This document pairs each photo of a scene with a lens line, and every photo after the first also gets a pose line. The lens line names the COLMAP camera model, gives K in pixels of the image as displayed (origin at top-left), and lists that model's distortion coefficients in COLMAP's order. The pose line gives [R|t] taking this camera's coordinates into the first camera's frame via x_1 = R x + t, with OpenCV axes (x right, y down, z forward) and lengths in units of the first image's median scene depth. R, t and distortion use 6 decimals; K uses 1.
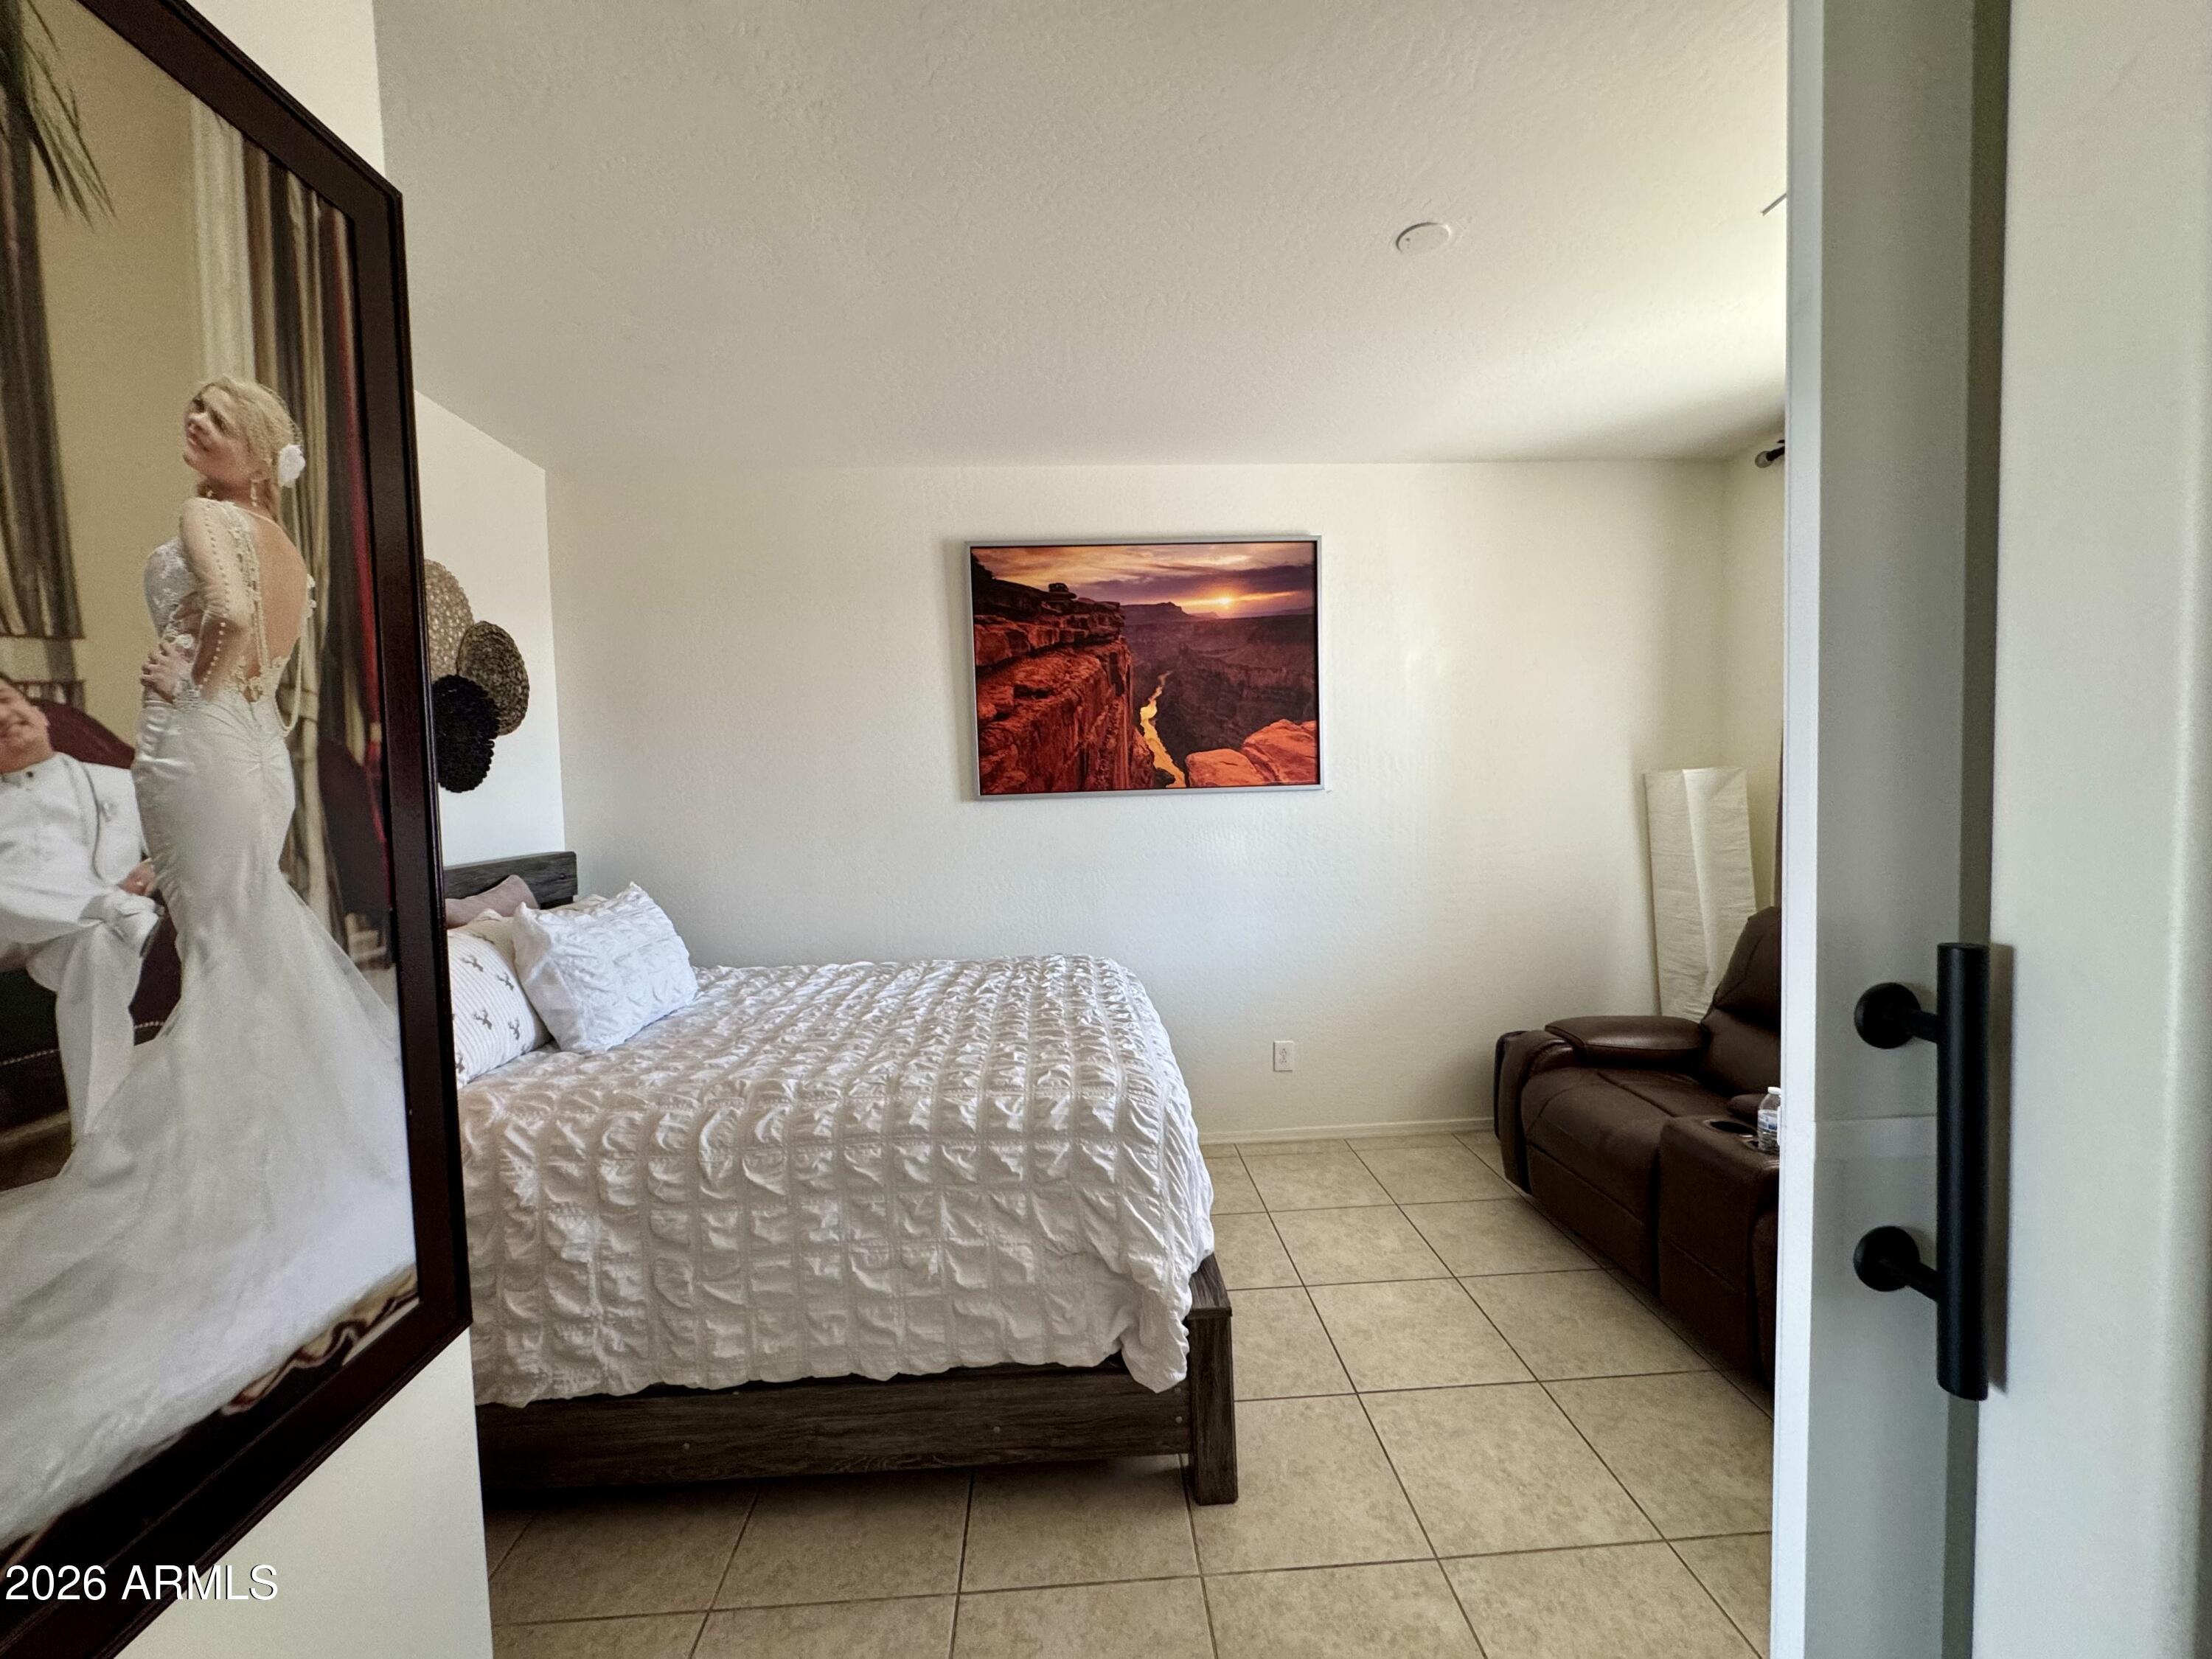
lens RADIAL K [[880.8, 0, 1101.5], [0, 880.8, 827.5], [0, 0, 1]] dist [-0.005864, 0.000828]
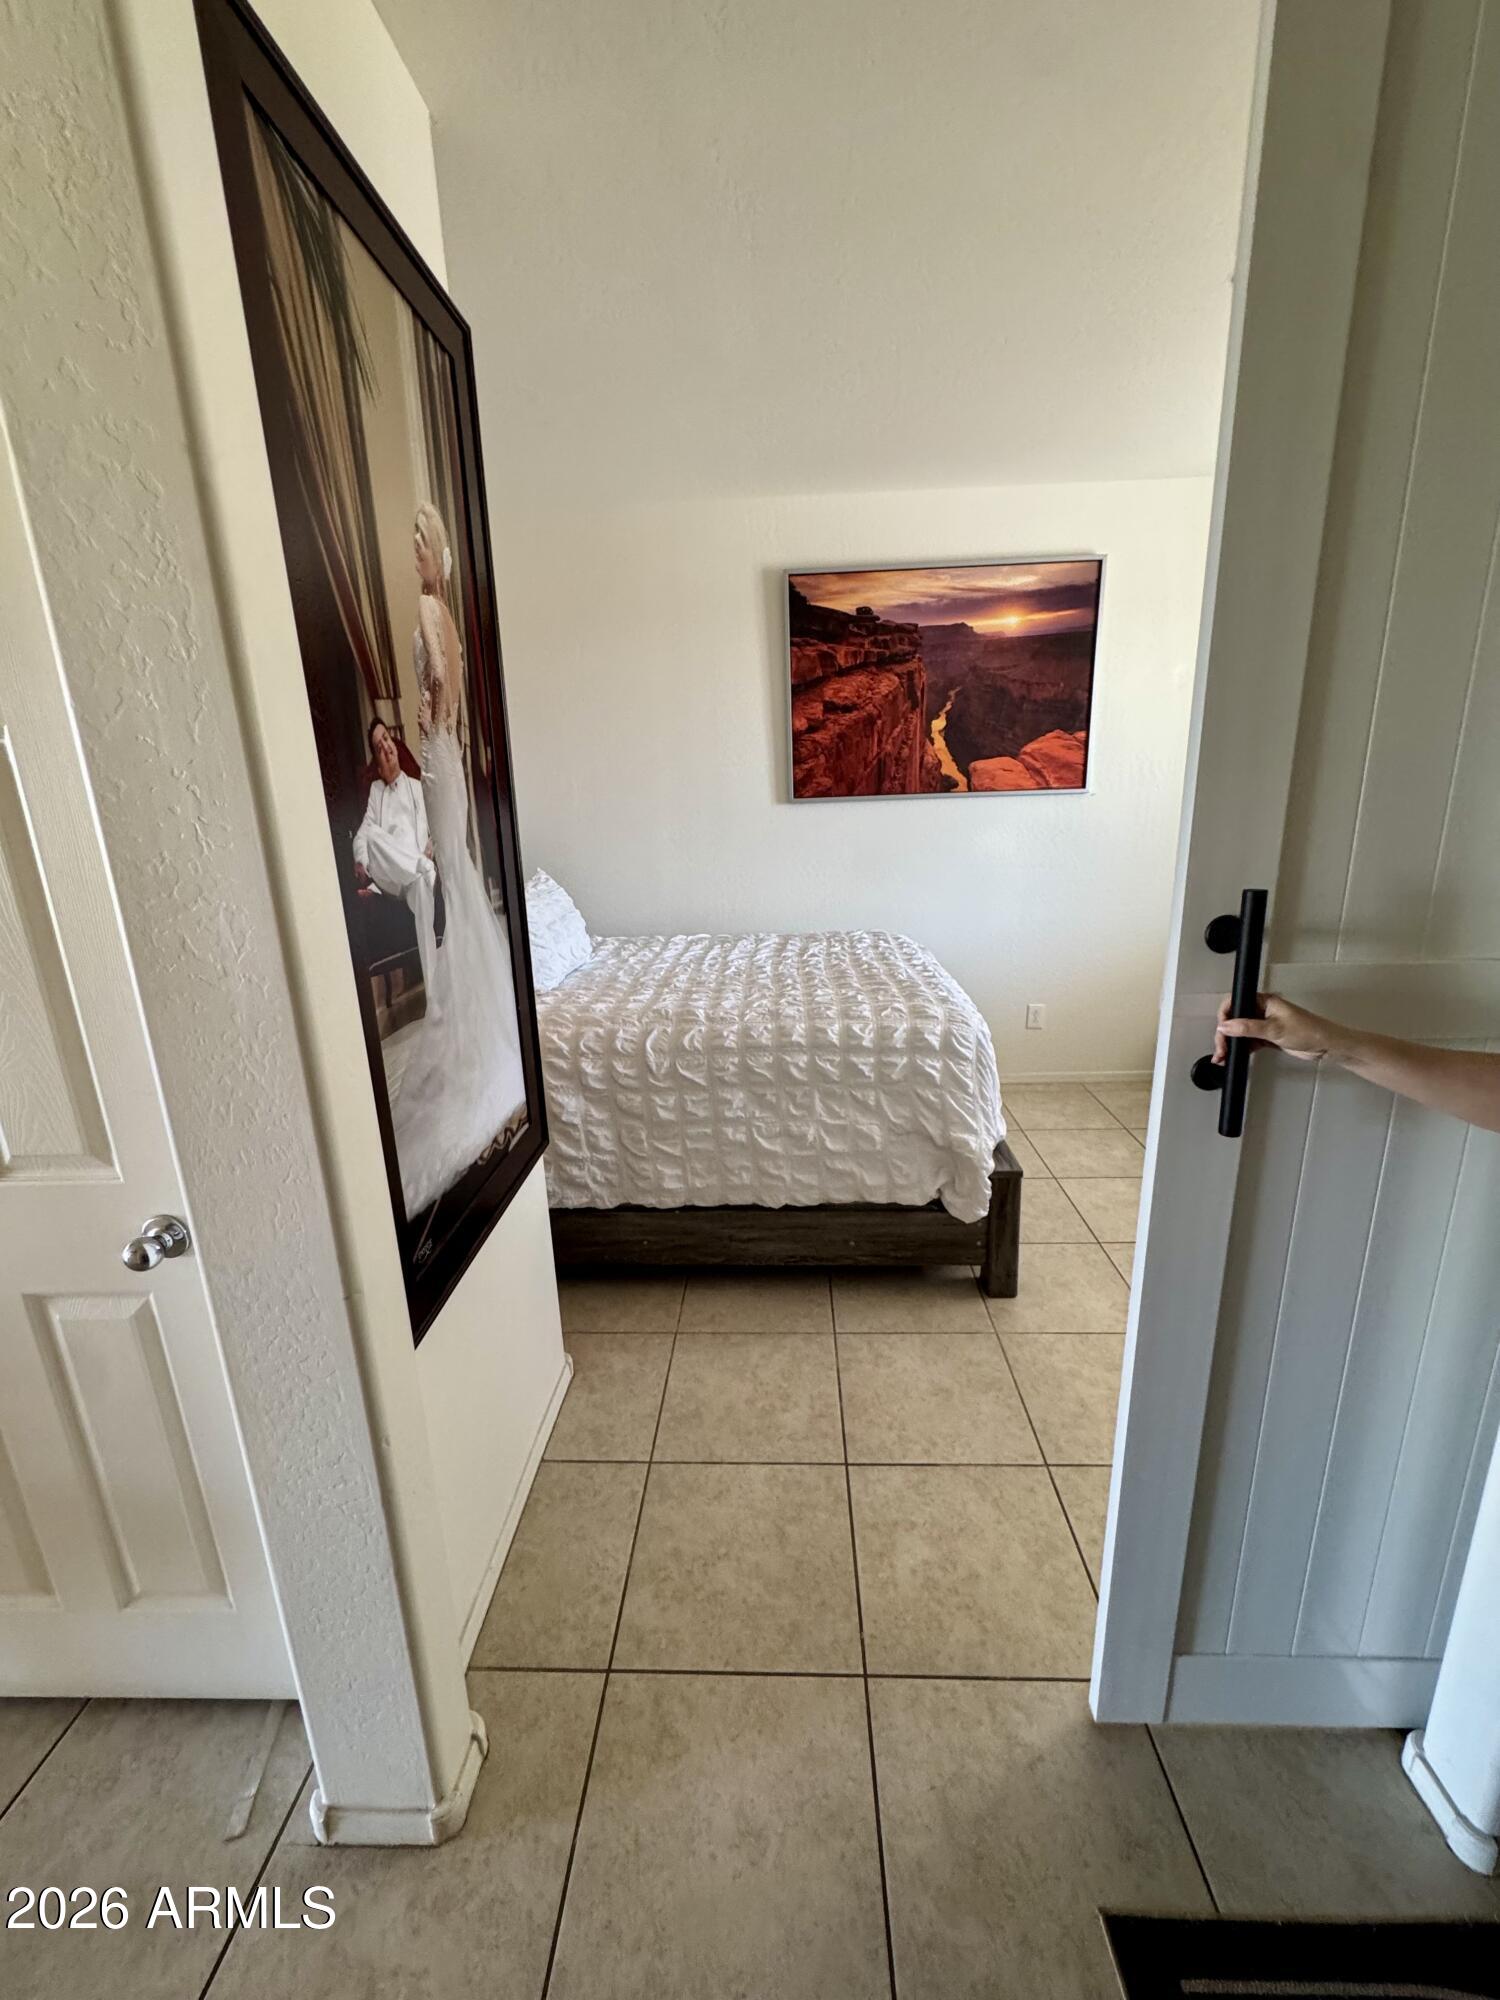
lens RADIAL K [[796.4, 0, 753.2], [0, 796.4, 994.0], [0, 0, 1]] dist [-0.005864, 0.000828]
pose [[0.995735, 0.019895, -0.090085, -0.157714], [-0.001331, 0.979468, 0.201597, 0.010333], [0.092246, -0.200617, 0.975317, -0.206725]]
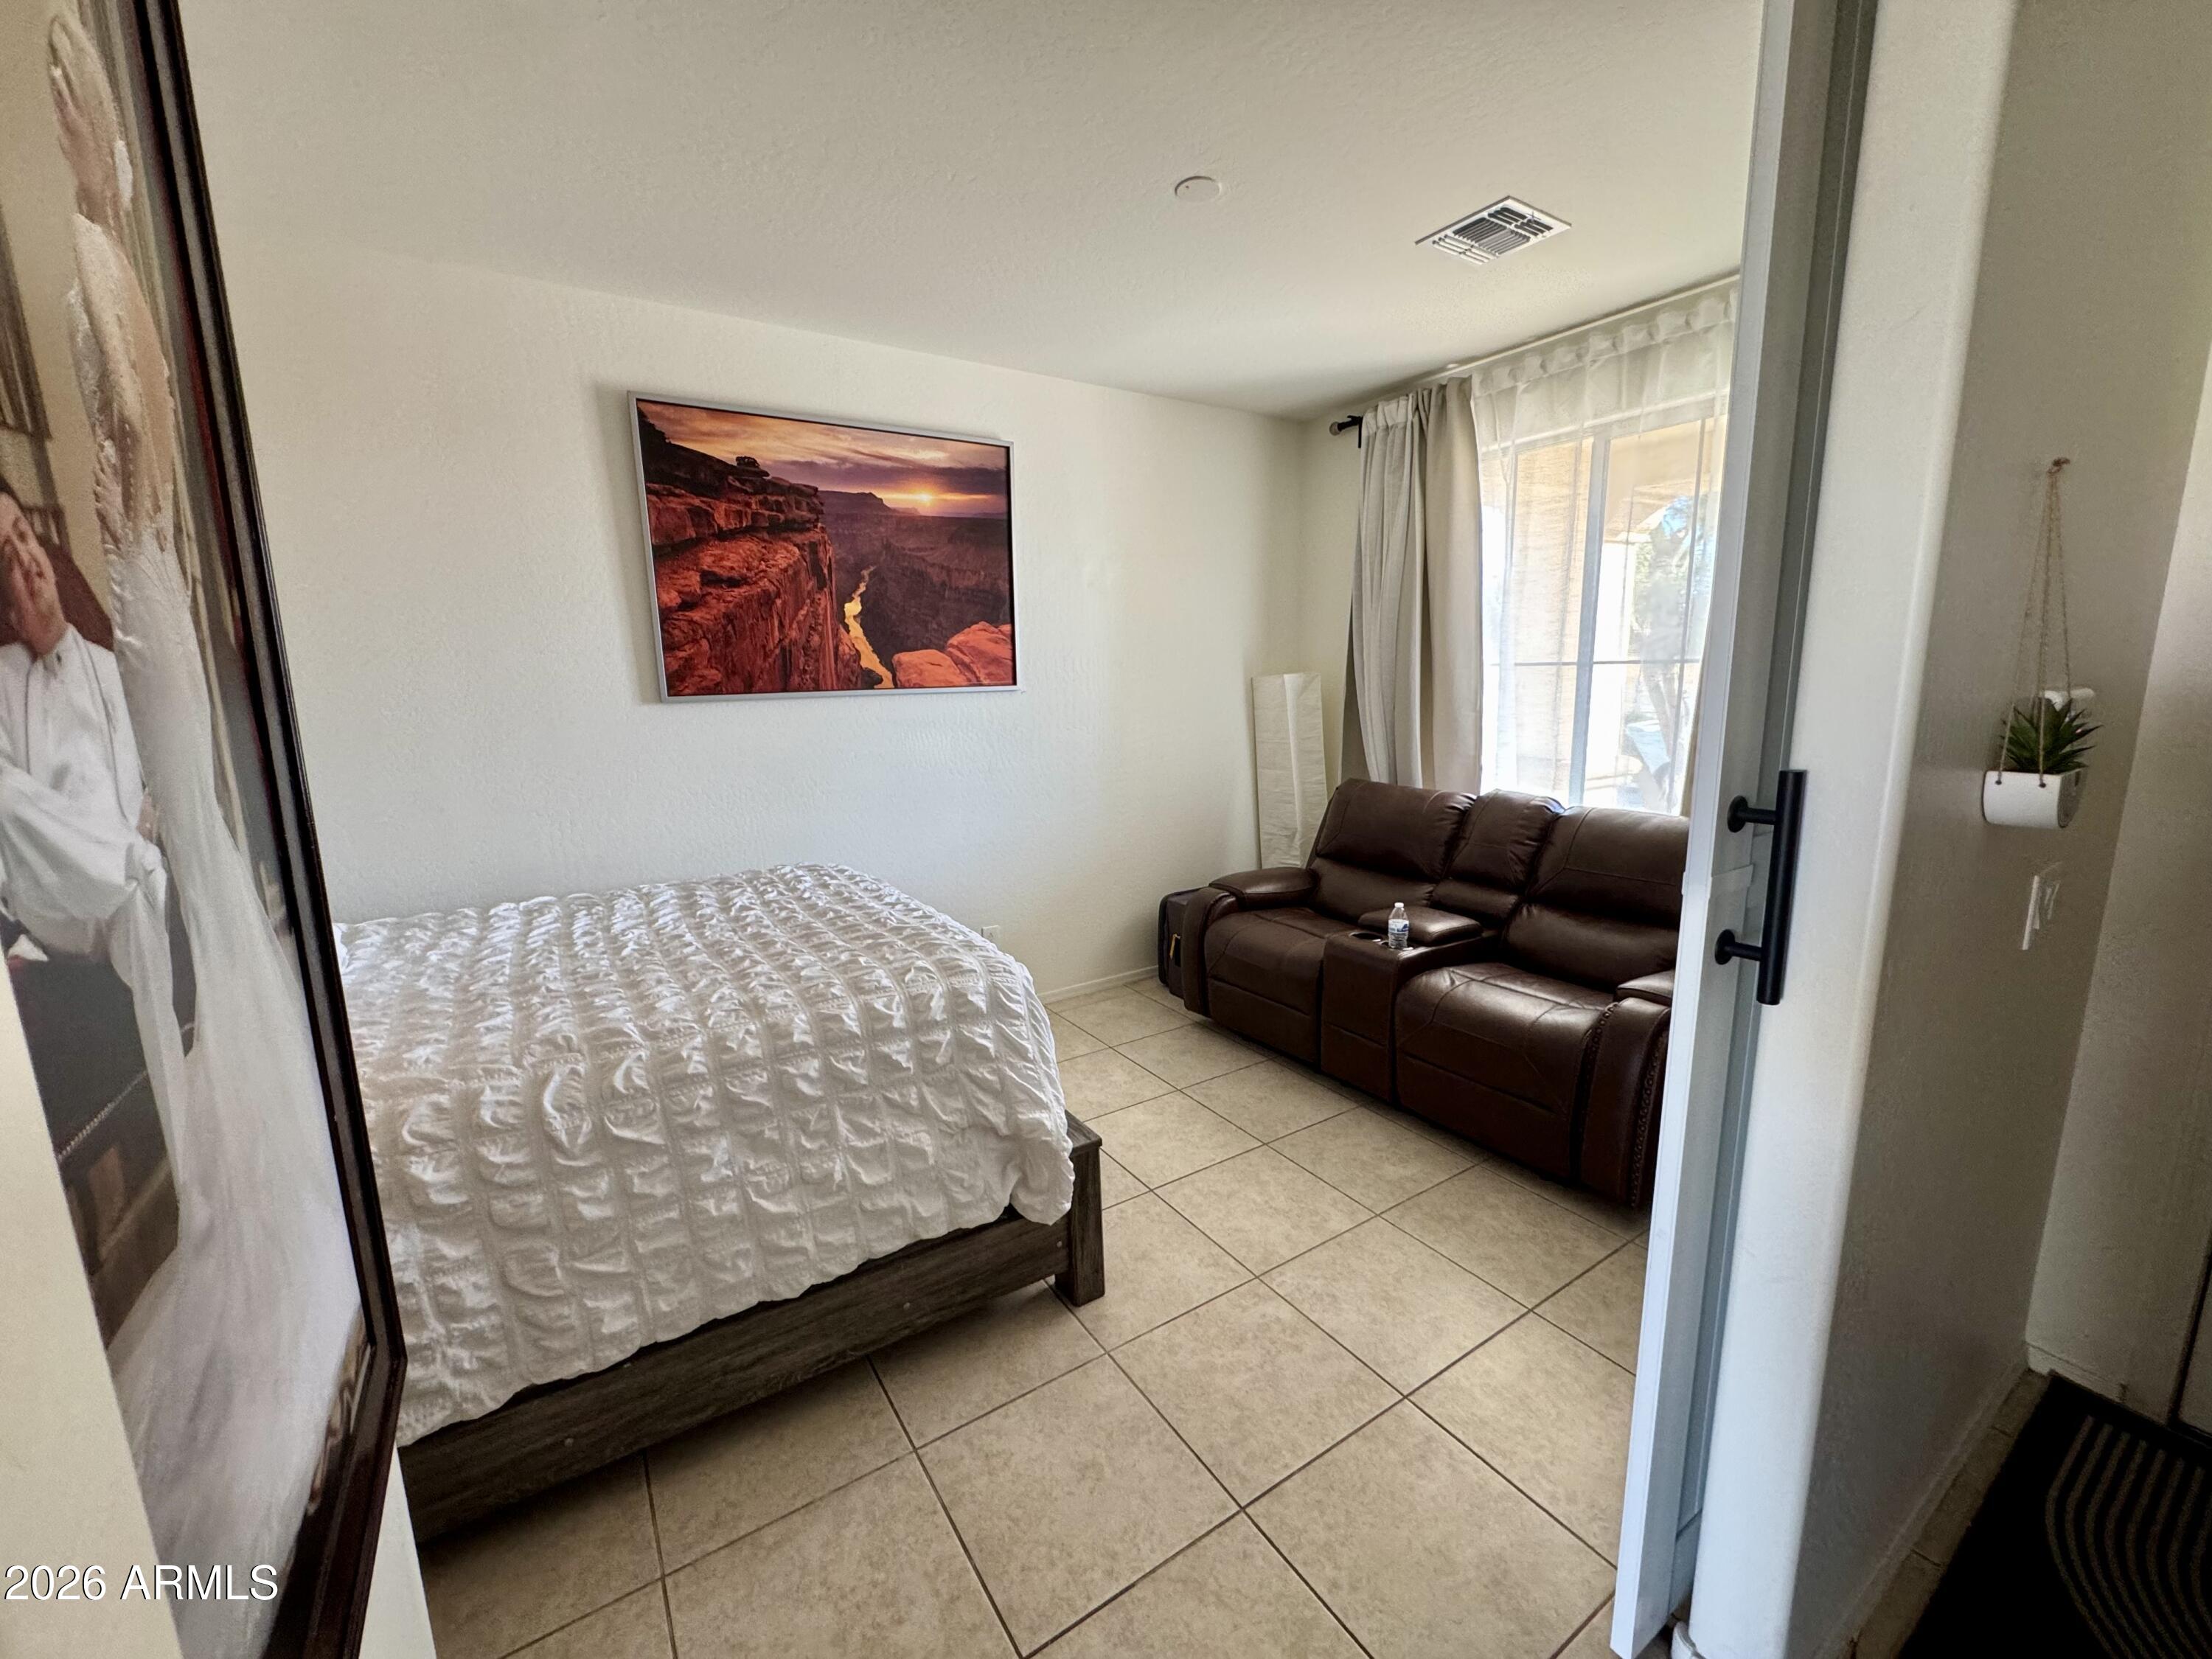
lens RADIAL K [[880.8, 0, 1101.5], [0, 880.8, 827.5], [0, 0, 1]] dist [-0.005864, 0.000828]
pose [[0.867924, -0.075789, 0.490881, -0.357783], [0.021389, 0.993076, 0.115507, 0.001825], [-0.496236, -0.089752, 0.863536, 0.026892]]
